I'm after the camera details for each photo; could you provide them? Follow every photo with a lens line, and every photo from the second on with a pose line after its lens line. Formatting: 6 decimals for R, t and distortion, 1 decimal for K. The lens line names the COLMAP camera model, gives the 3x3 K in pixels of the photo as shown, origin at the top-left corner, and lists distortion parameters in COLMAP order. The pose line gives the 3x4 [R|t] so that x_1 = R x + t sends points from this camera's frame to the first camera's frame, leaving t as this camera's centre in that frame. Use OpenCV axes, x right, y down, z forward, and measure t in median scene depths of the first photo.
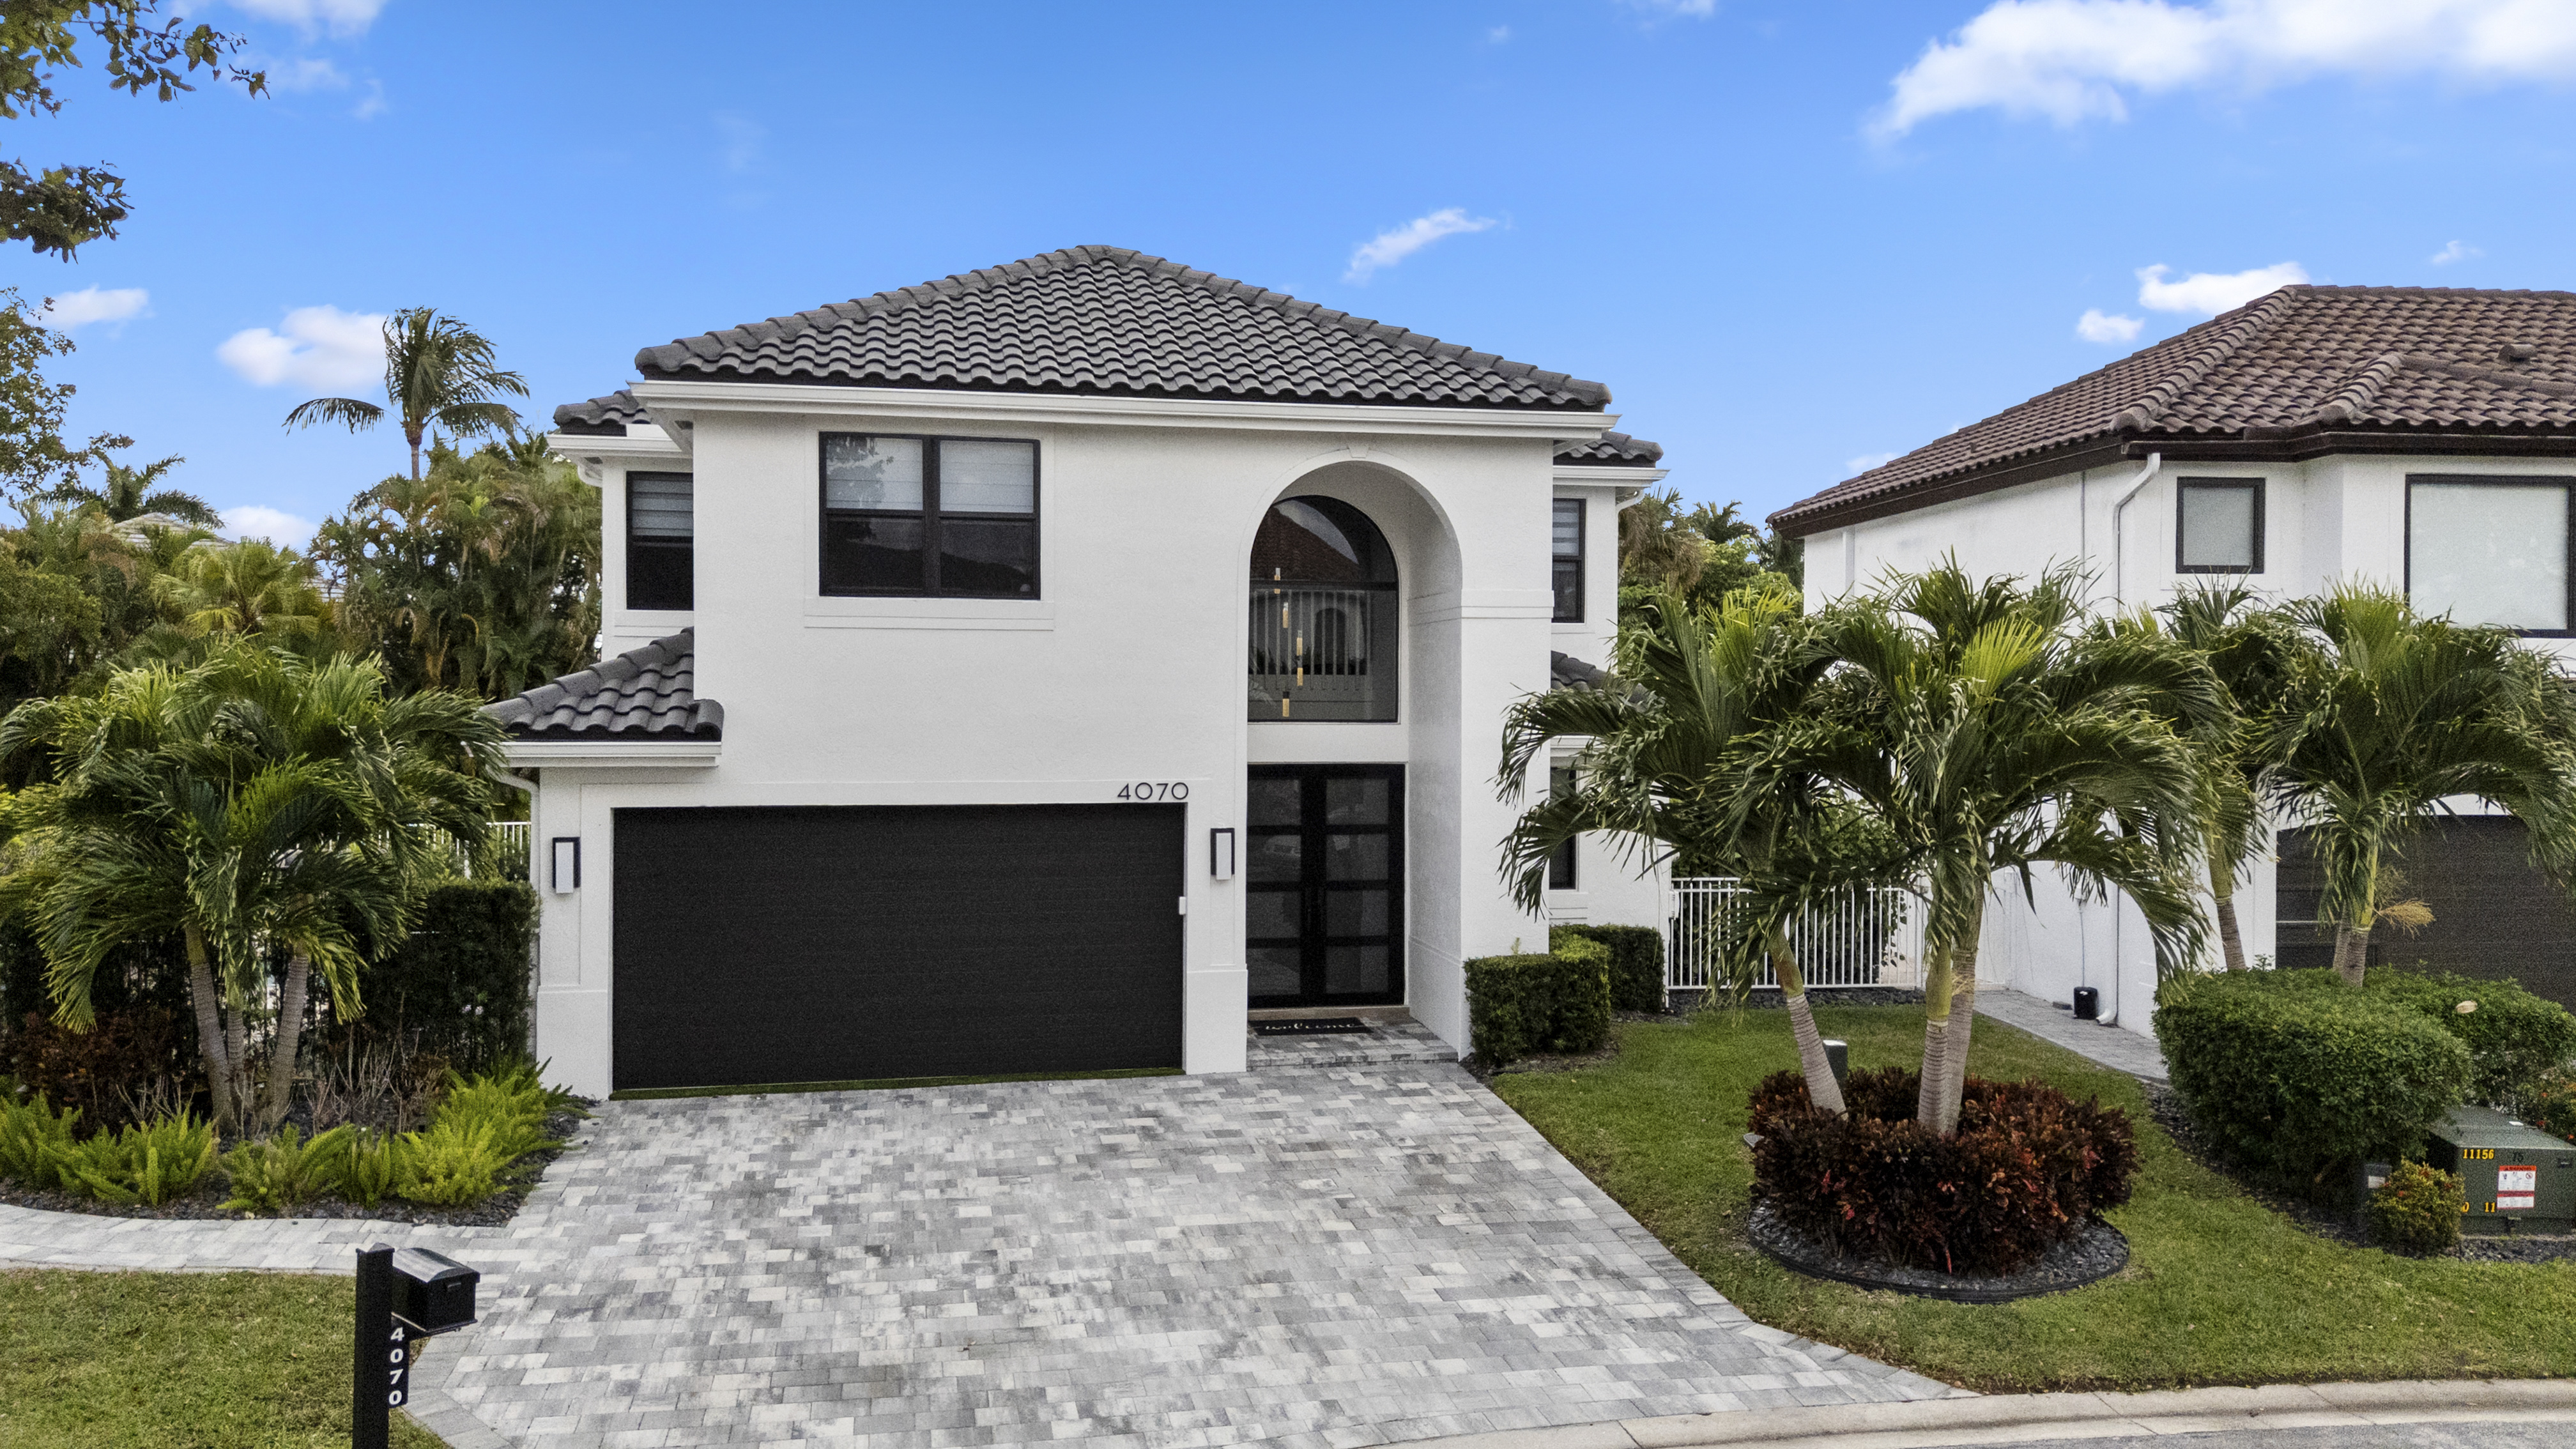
lens RADIAL K [[1921.3, 0, 1227.9], [0, 1921.3, 733.9], [0, 0, 1]] dist [0.057433, -0.054399]
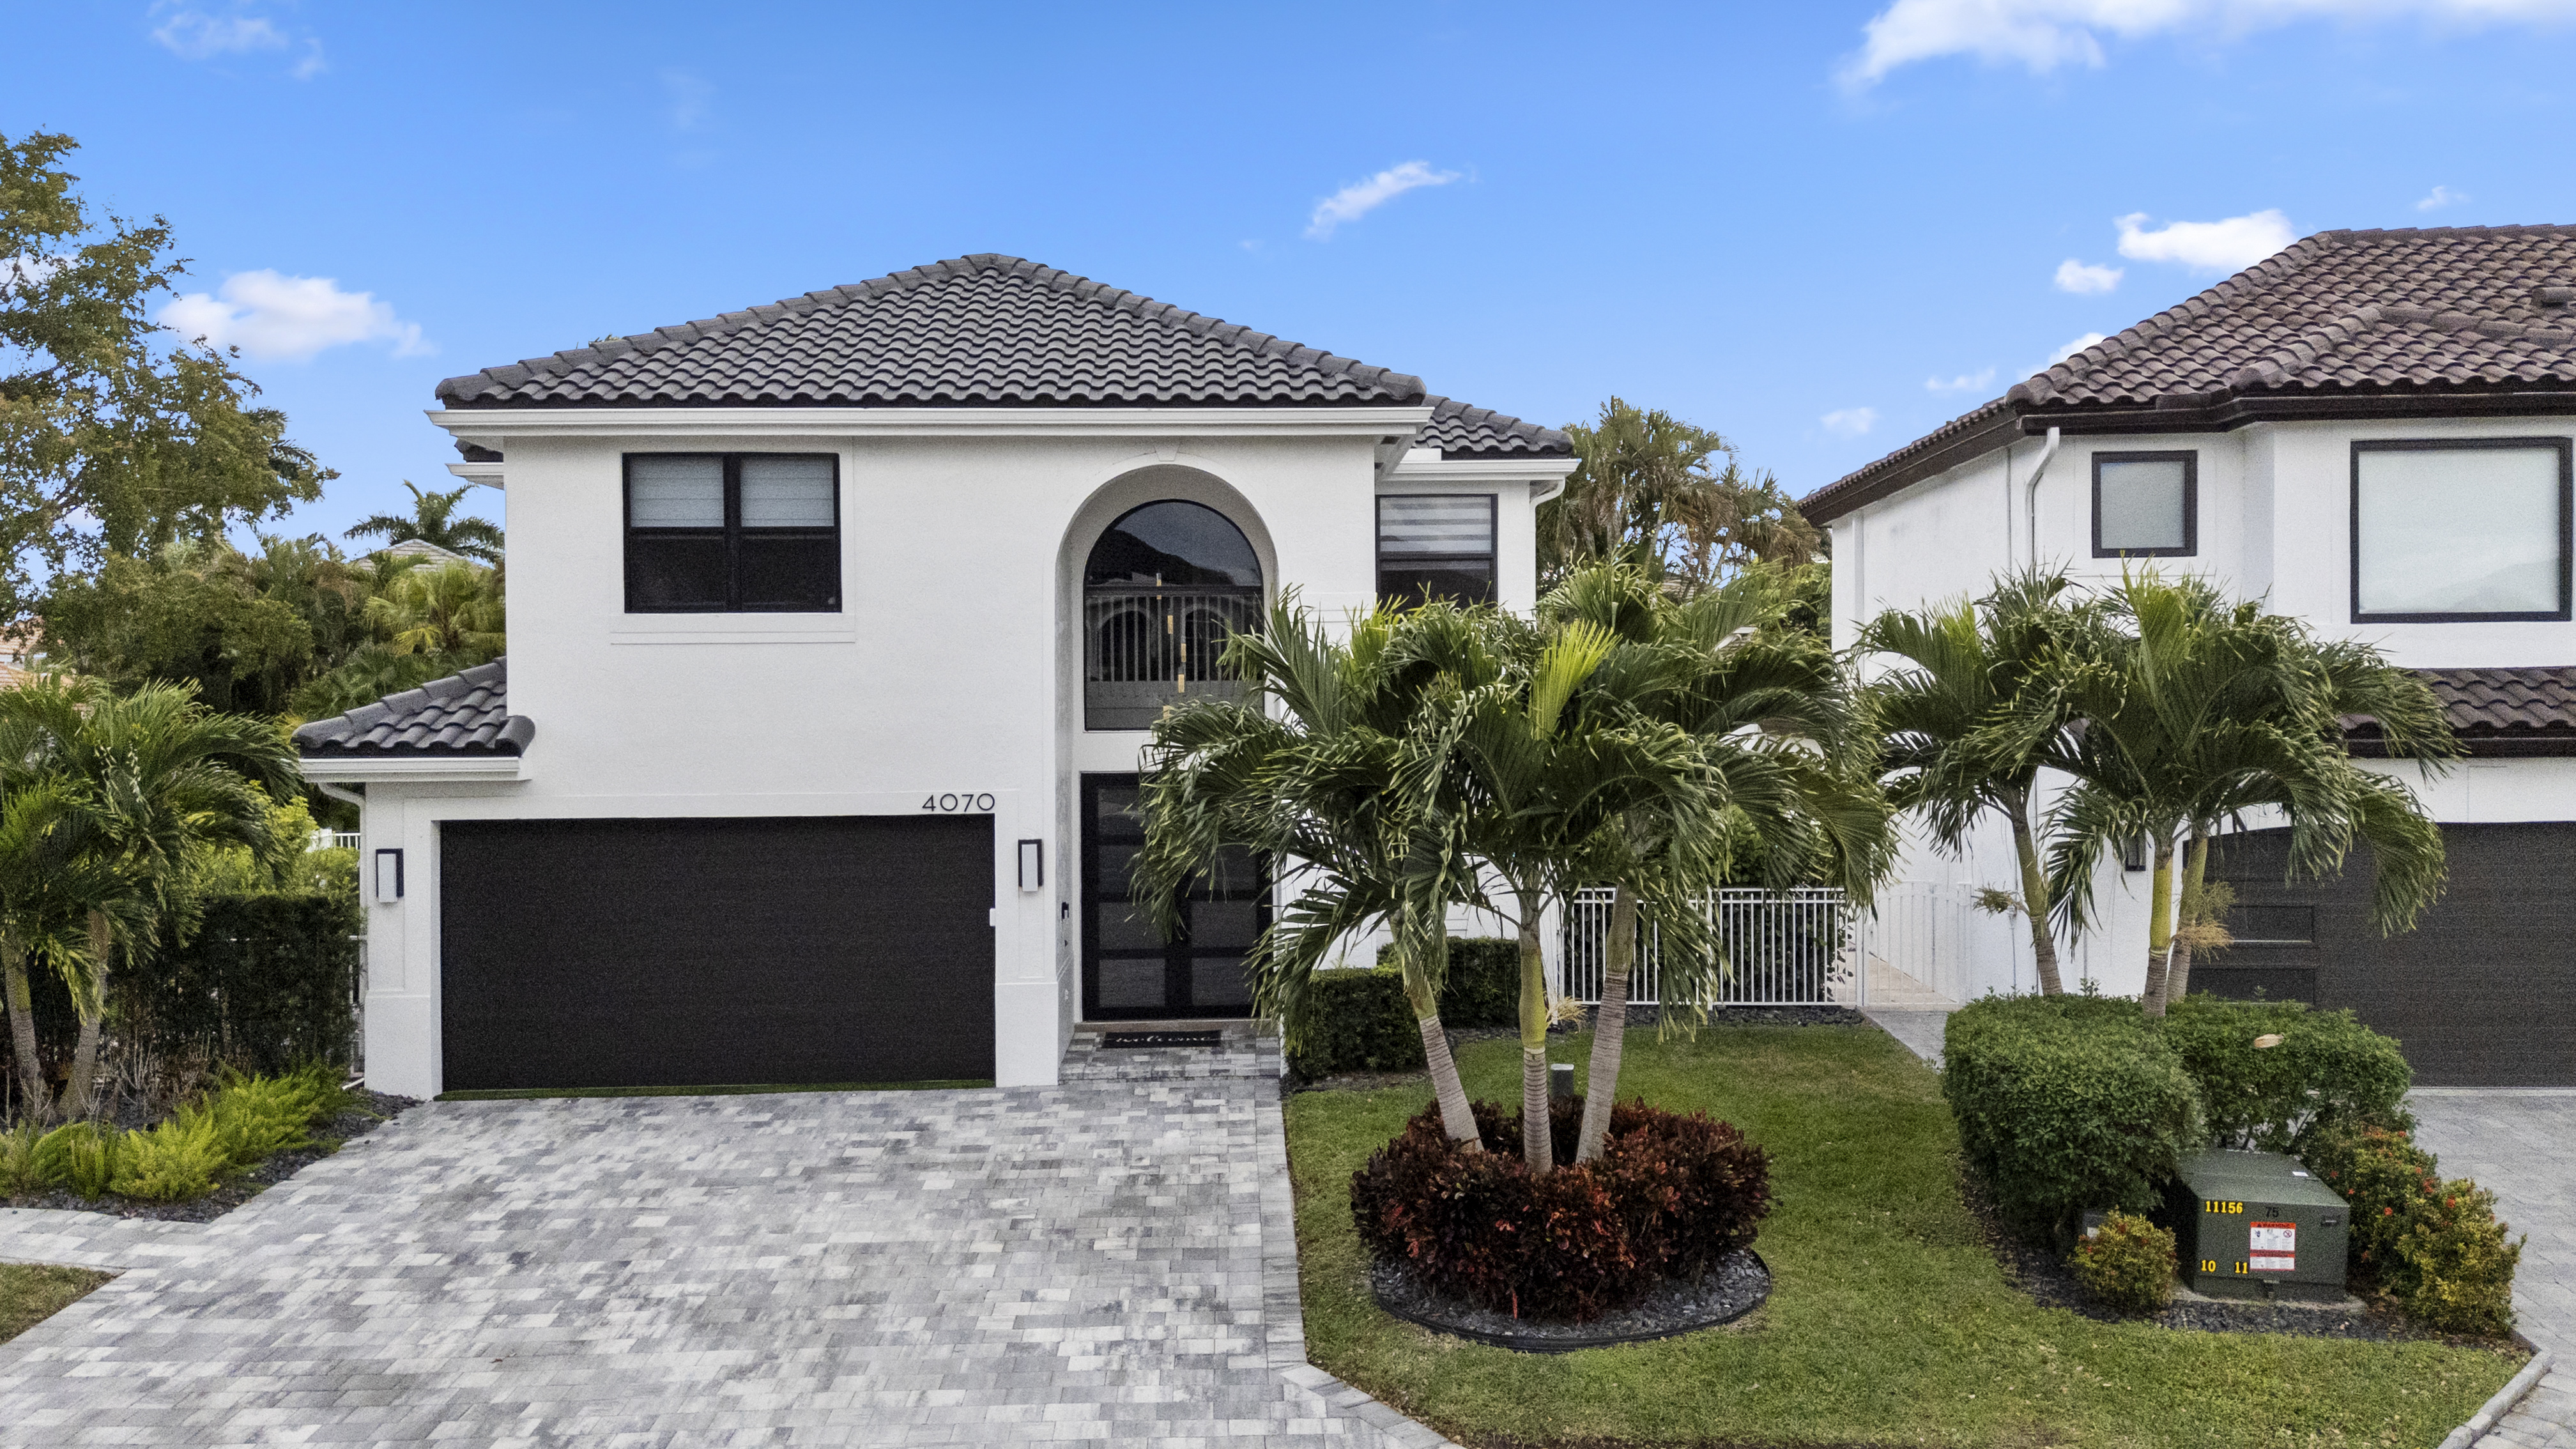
lens RADIAL K [[1921.3, 0, 1227.9], [0, 1921.3, 733.9], [0, 0, 1]] dist [0.057433, -0.054399]
pose [[0.986491, -0.009662, -0.163530, 0.337387], [0.009821, 0.999952, 0.000163, -0.005666], [0.163520, -0.001767, 0.986538, 0.047644]]
